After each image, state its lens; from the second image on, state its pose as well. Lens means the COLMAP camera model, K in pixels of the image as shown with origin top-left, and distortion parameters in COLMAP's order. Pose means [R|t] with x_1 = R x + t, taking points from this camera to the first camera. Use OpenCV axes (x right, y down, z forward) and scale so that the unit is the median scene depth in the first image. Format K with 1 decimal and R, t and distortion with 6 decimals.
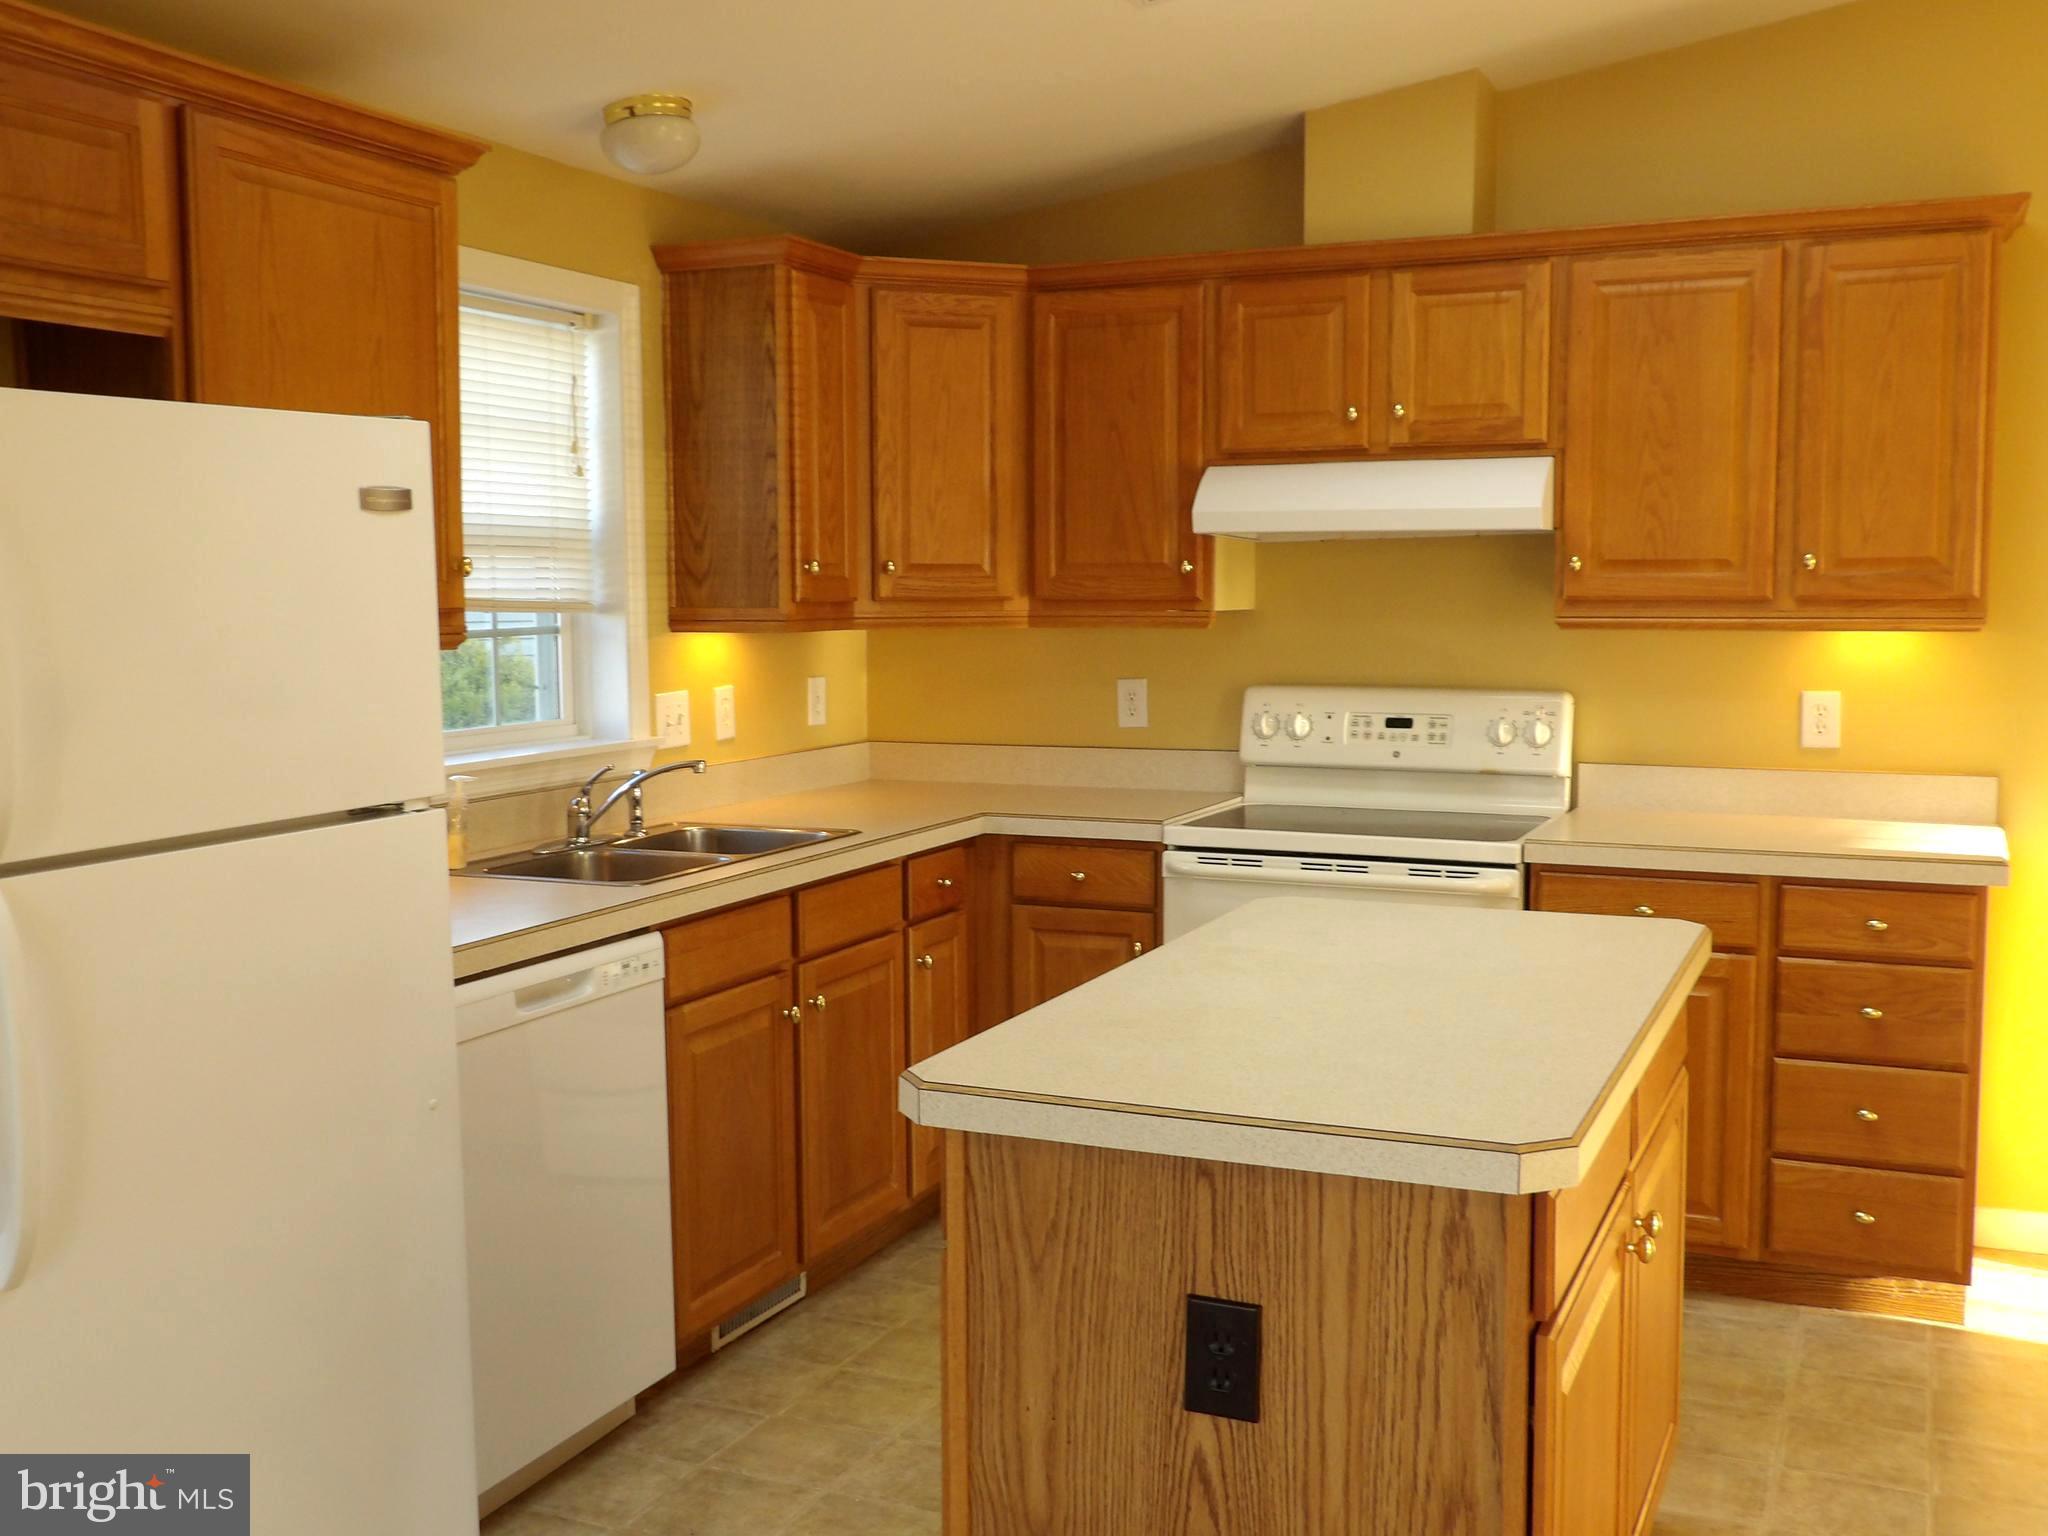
lens RADIAL K [[1997.2, 0, 1024.2], [0, 1997.2, 769.4], [0, 0, 1]] dist [0.003013, 0.000000]
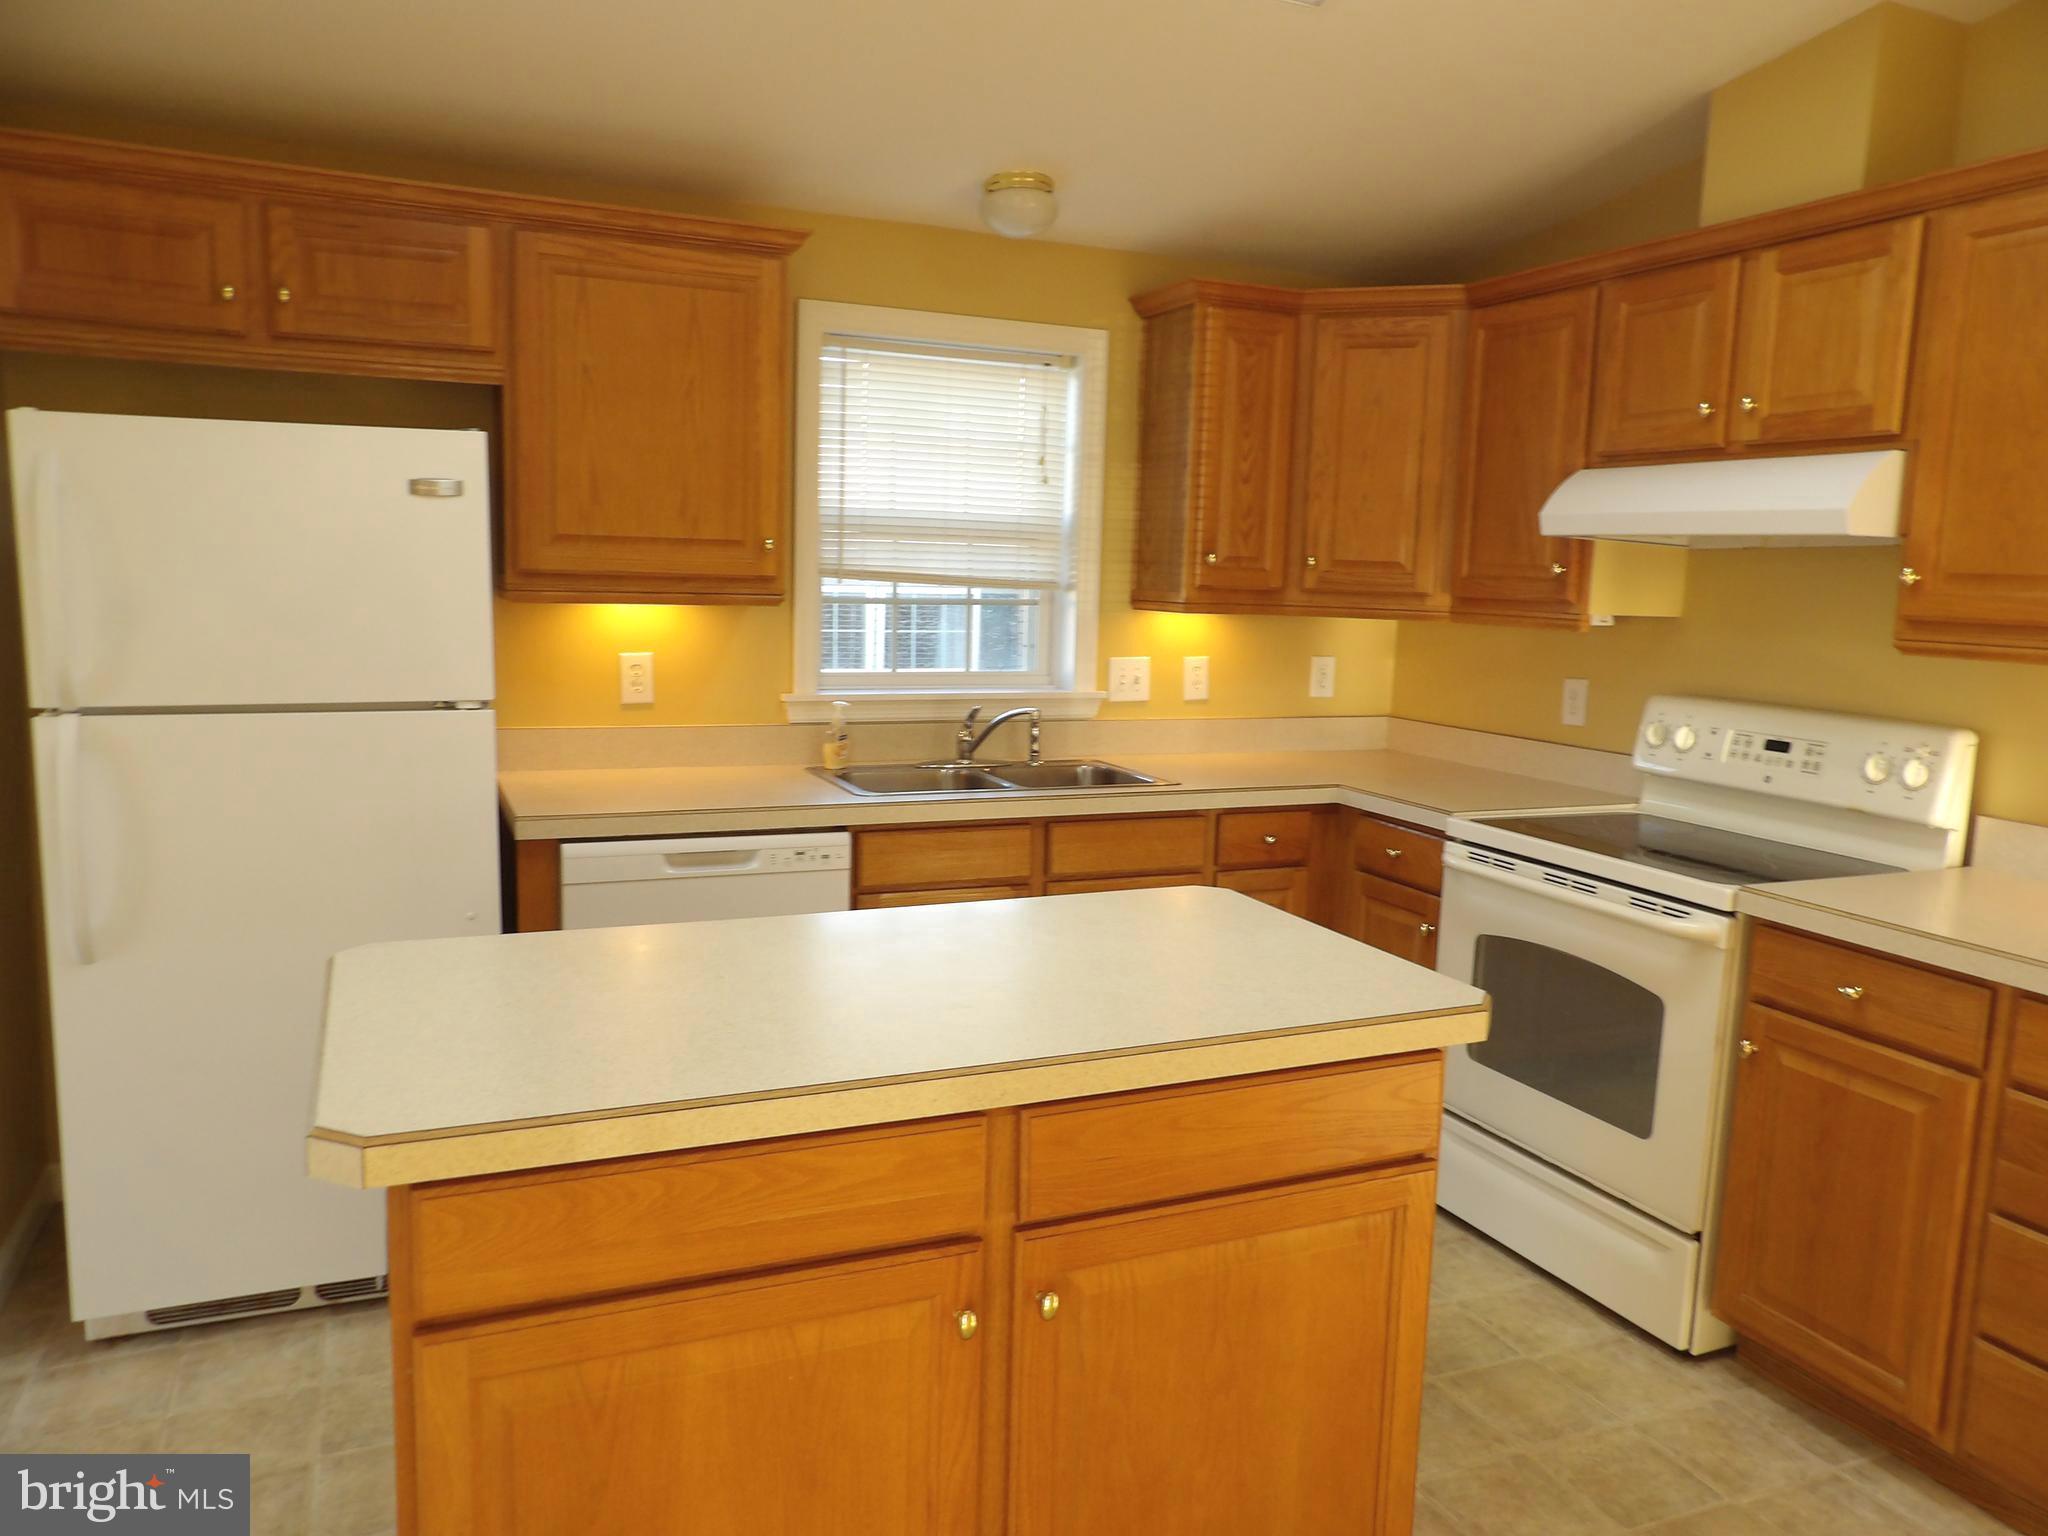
lens RADIAL K [[1441.8, 0, 1022.8], [0, 1441.8, 761.5], [0, 0, 1]] dist [-0.028959, 0.015693]
pose [[0.744212, 0.116446, -0.657715, 0.387804], [-0.096810, 0.993093, 0.066282, -0.028015], [0.660891, 0.014346, 0.750345, 0.288836]]
